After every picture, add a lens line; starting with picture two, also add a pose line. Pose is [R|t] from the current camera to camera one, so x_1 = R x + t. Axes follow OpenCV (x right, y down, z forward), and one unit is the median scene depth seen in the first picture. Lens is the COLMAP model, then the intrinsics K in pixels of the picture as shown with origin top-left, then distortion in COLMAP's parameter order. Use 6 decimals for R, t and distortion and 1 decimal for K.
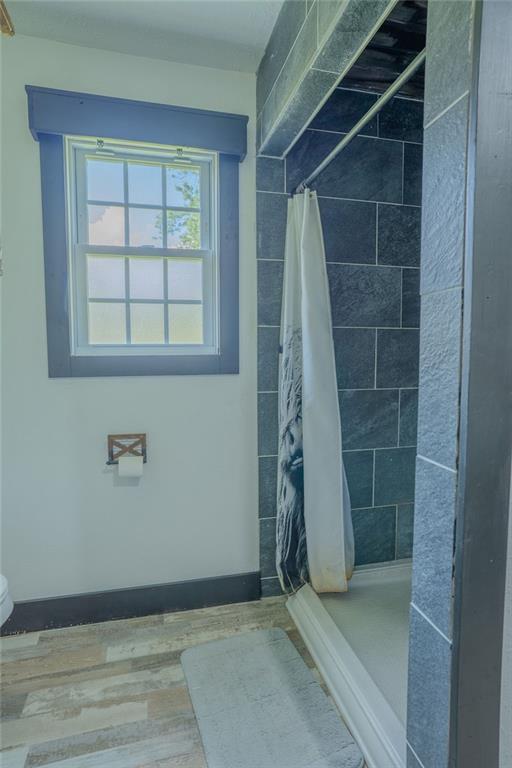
lens RADIAL K [[424.9, 0, 256.4], [0, 424.9, 383.2], [0, 0, 1]] dist [-0.041585, 0.030992]
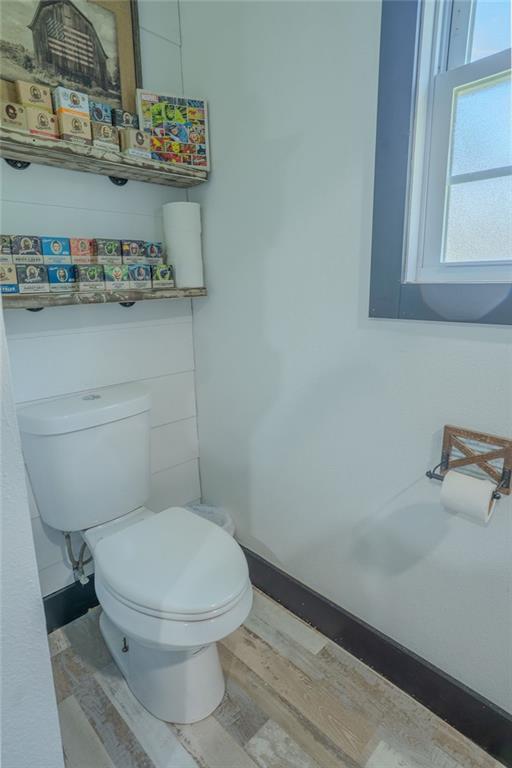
lens RADIAL K [[424.9, 0, 253.0], [0, 424.9, 386.1], [0, 0, 1]] dist [-0.041585, 0.030992]
pose [[0.501656, 0.199322, -0.841791, -0.014160], [-0.054909, 0.978468, 0.198963, -0.028078], [0.863323, -0.053589, 0.501799, 0.507263]]
